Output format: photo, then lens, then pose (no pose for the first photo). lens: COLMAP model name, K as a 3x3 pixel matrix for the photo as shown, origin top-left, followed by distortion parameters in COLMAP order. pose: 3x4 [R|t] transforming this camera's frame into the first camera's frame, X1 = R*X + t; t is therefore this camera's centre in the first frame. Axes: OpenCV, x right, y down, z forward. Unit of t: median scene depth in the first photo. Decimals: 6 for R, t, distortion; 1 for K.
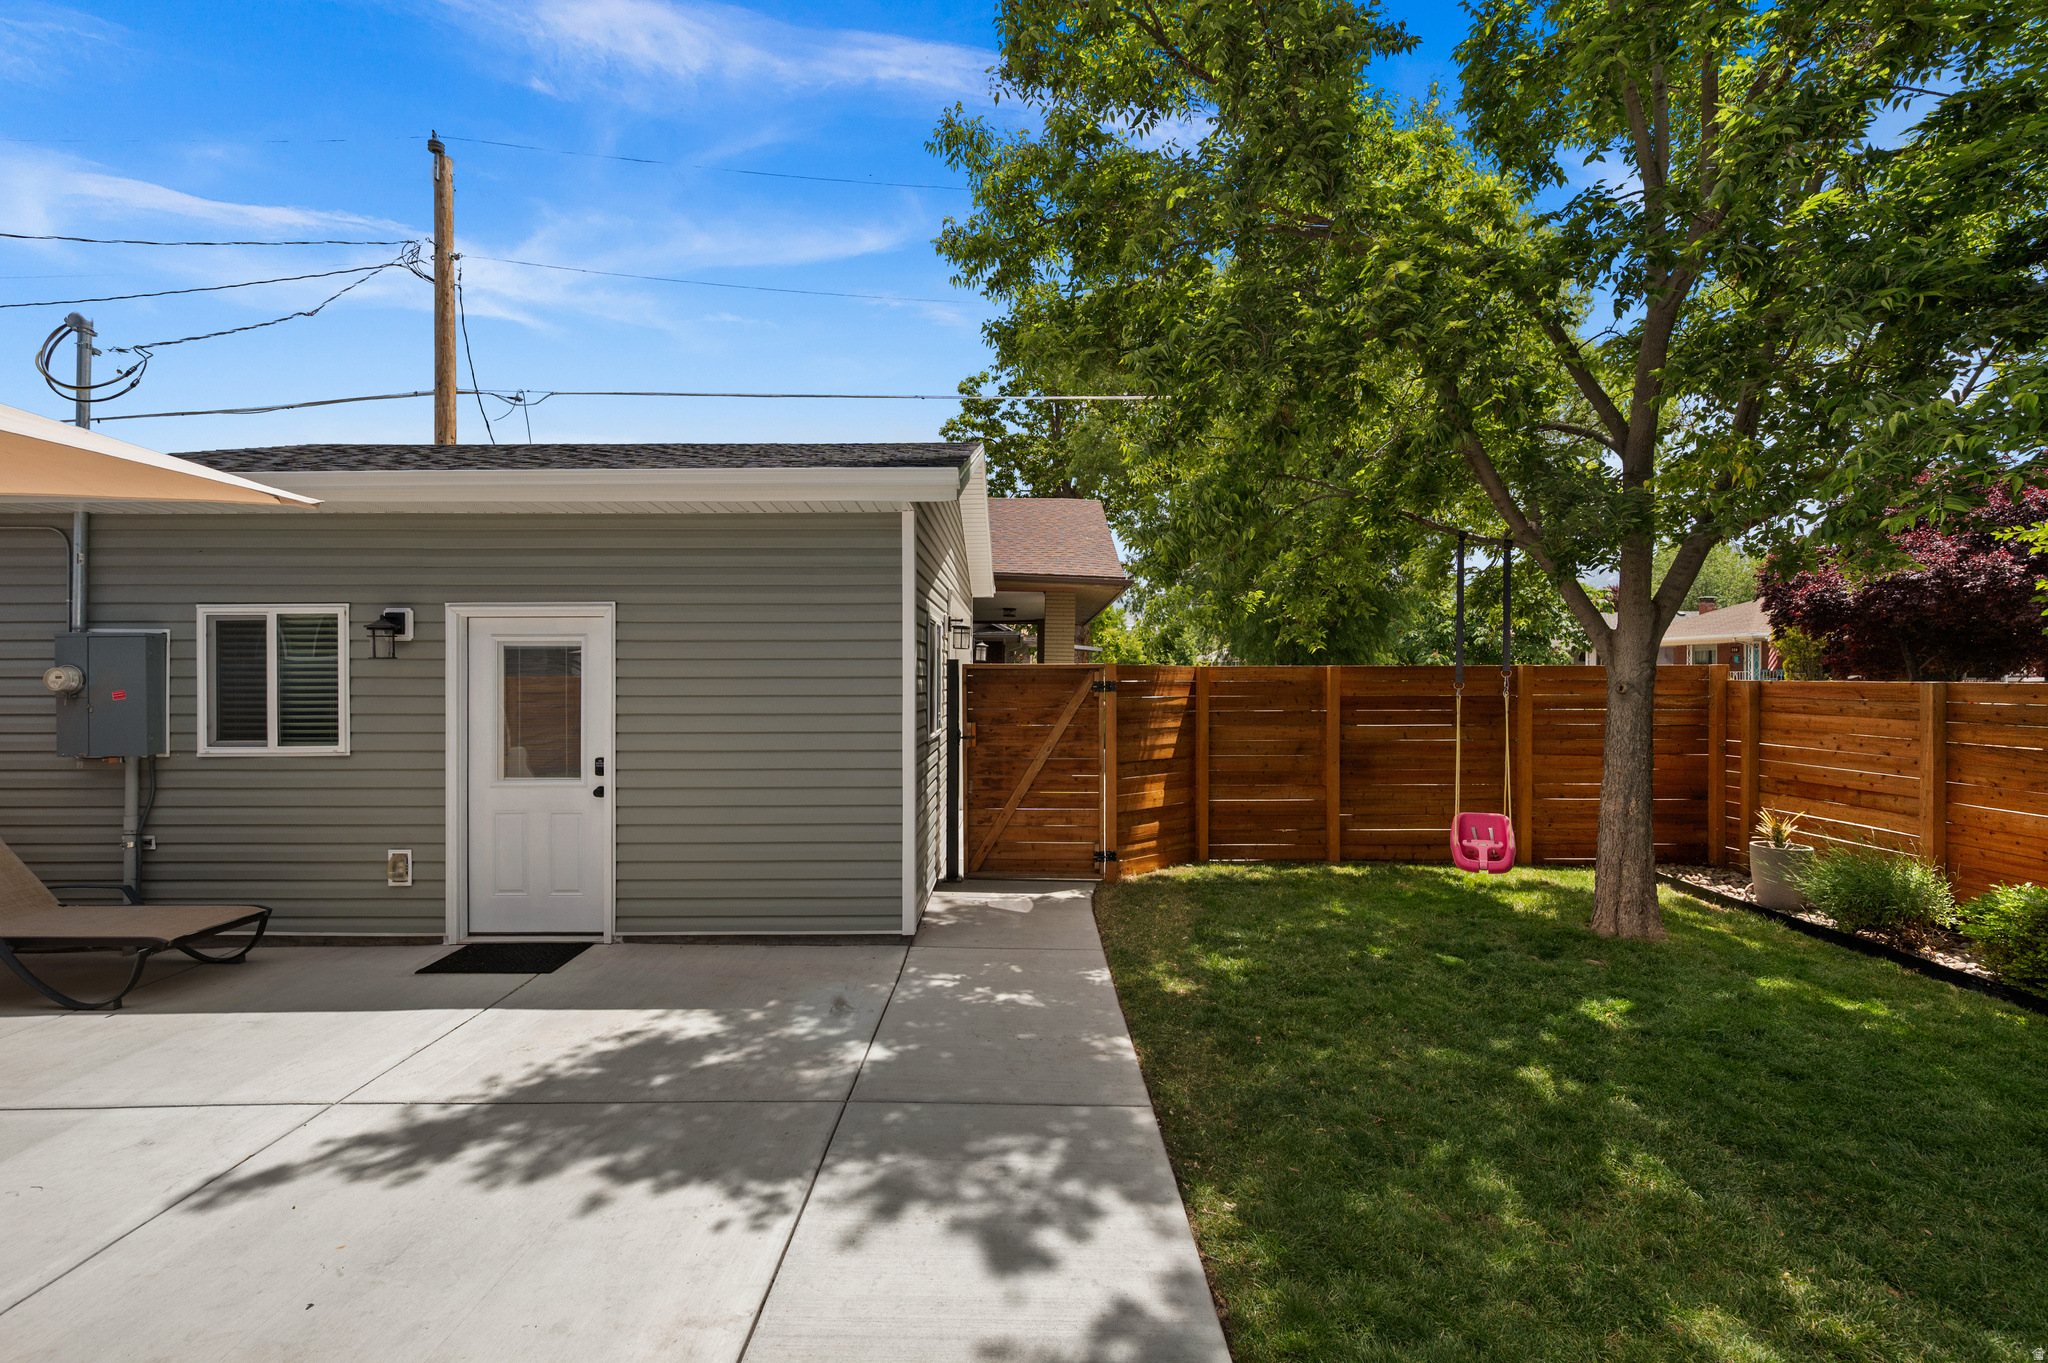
lens RADIAL K [[840.4, 0, 1026.6], [0, 840.4, 676.0], [0, 0, 1]] dist [-0.001546, 0.000310]
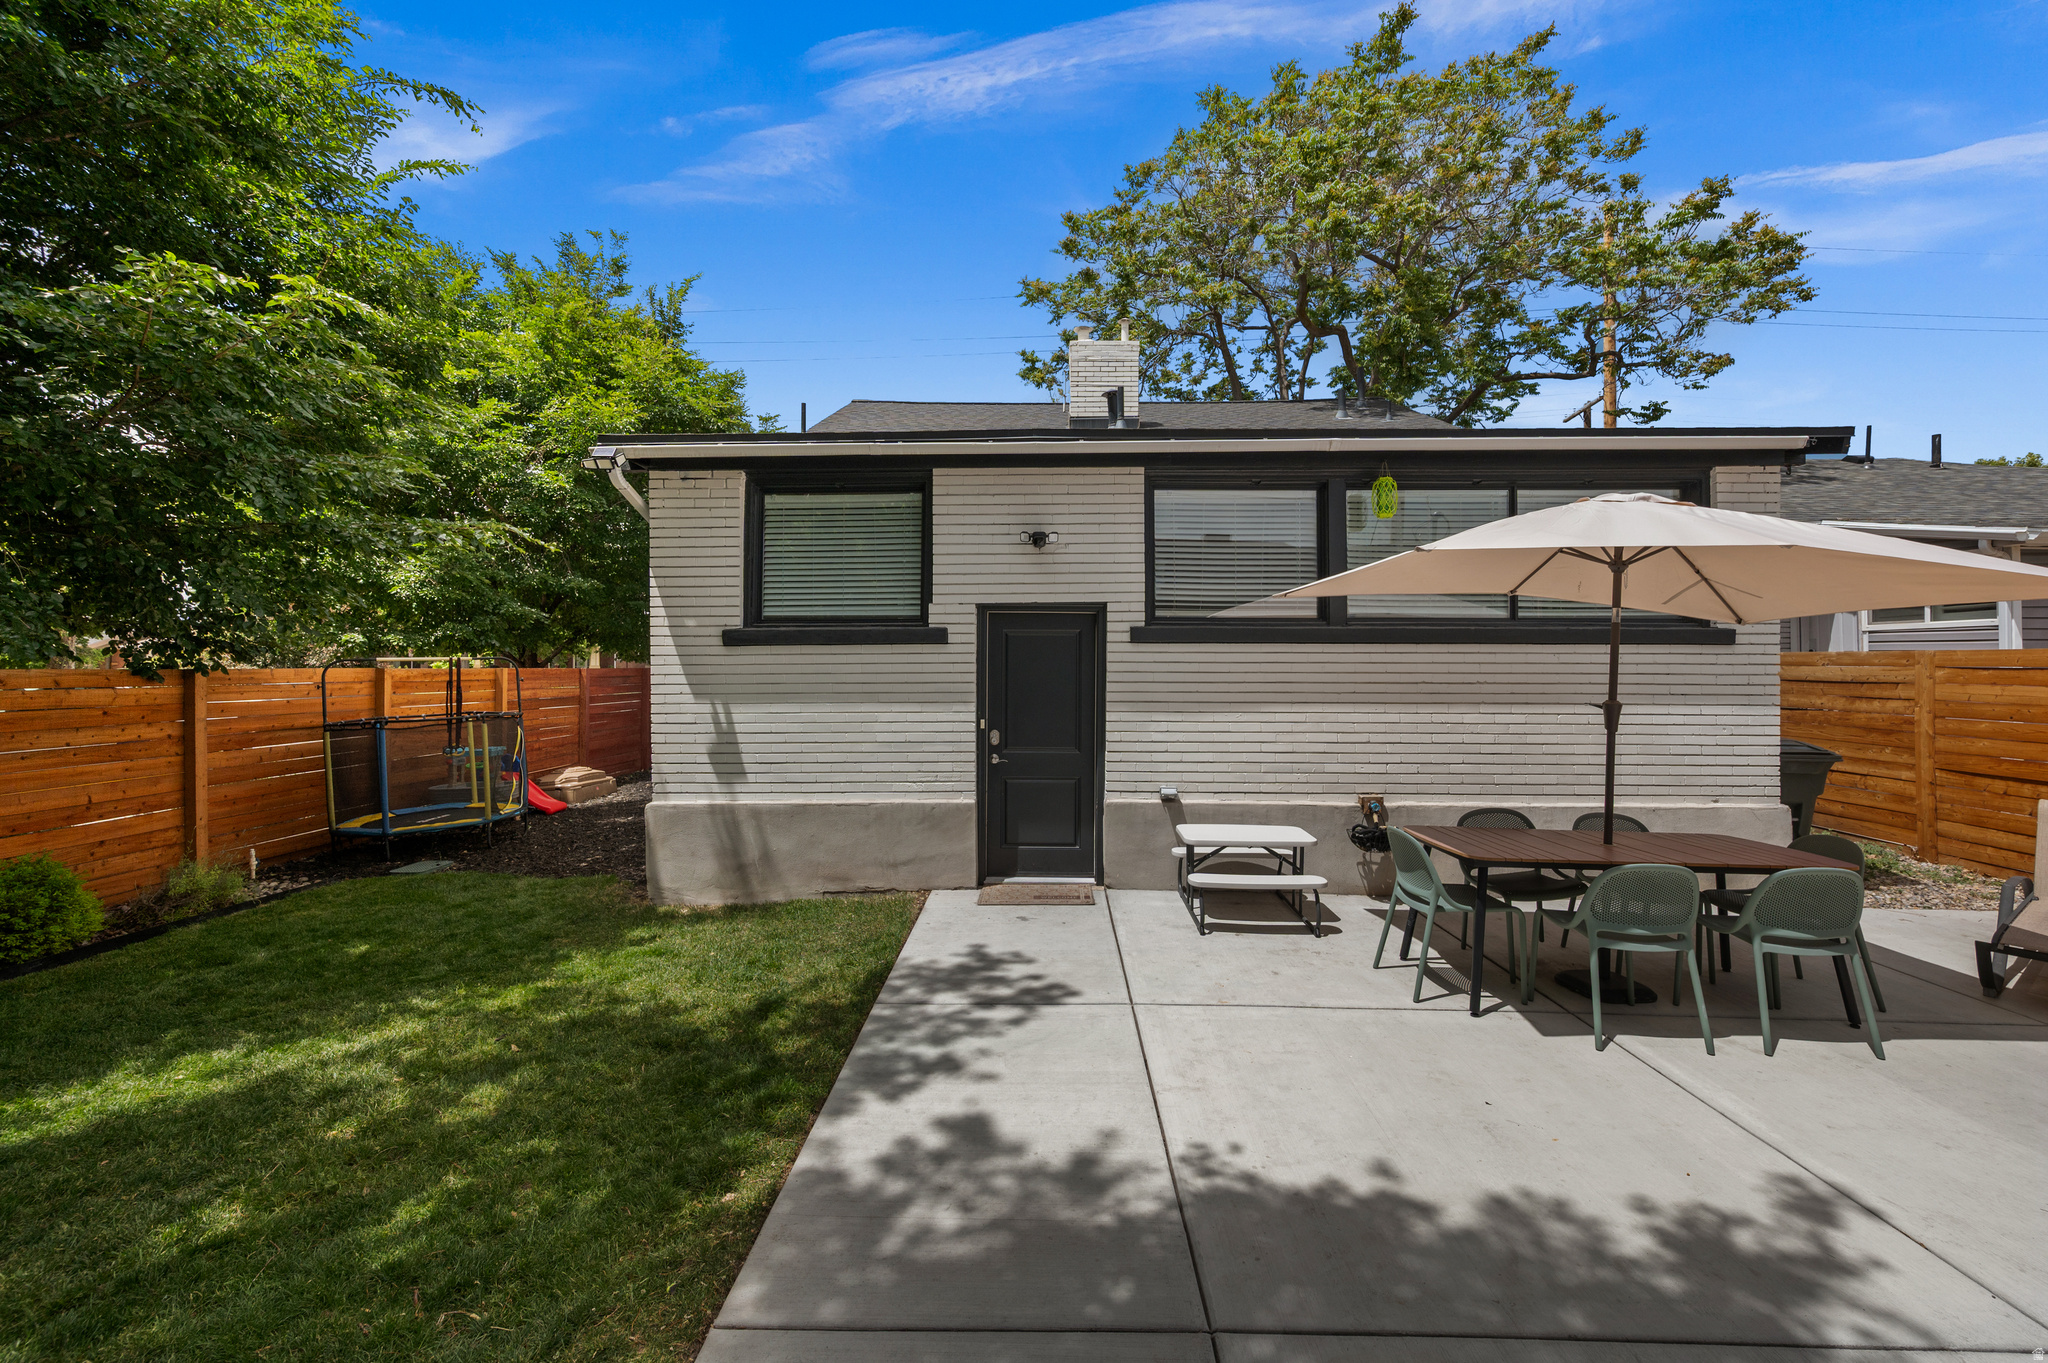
lens RADIAL K [[811.3, 0, 1033.4], [0, 811.3, 643.9], [0, 0, 1]] dist [-0.000061, -0.000470]
pose [[-0.999737, 0.000840, 0.022920, -0.092738], [0.000080, 0.999450, -0.033176, 0.029645], [-0.022935, -0.033165, -0.999187, 1.483461]]
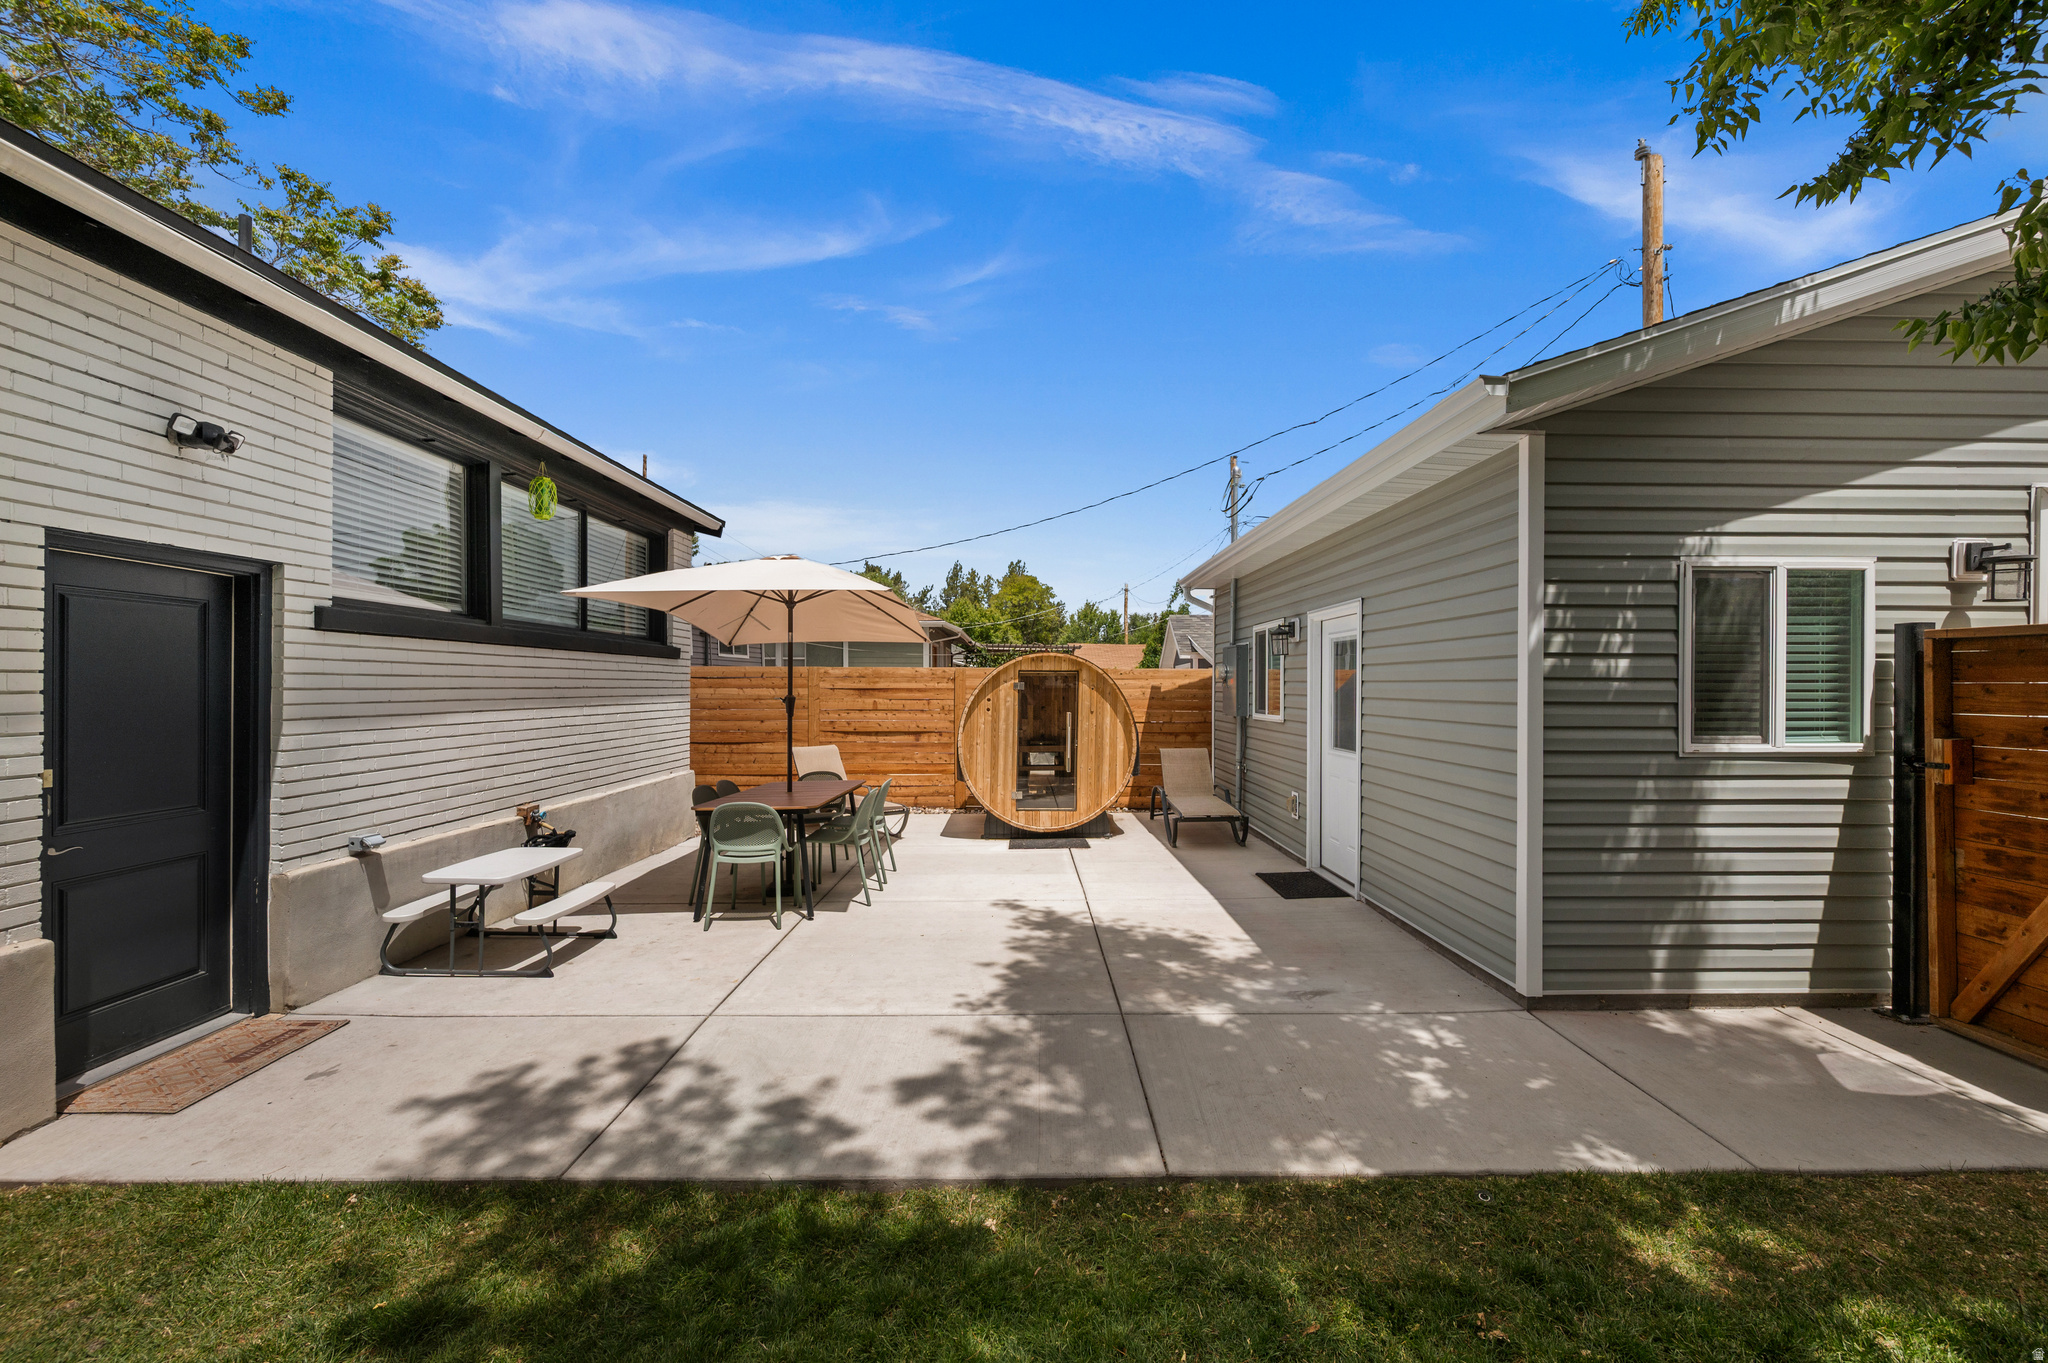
lens RADIAL K [[811.3, 0, 1028.2], [0, 811.3, 689.3], [0, 0, 1]] dist [-0.000061, -0.000470]
pose [[0.012495, 0.006210, -0.999903, 0.848580], [-0.002487, 0.999978, 0.006180, 0.042792], [0.999919, 0.002409, 0.012510, 0.792627]]
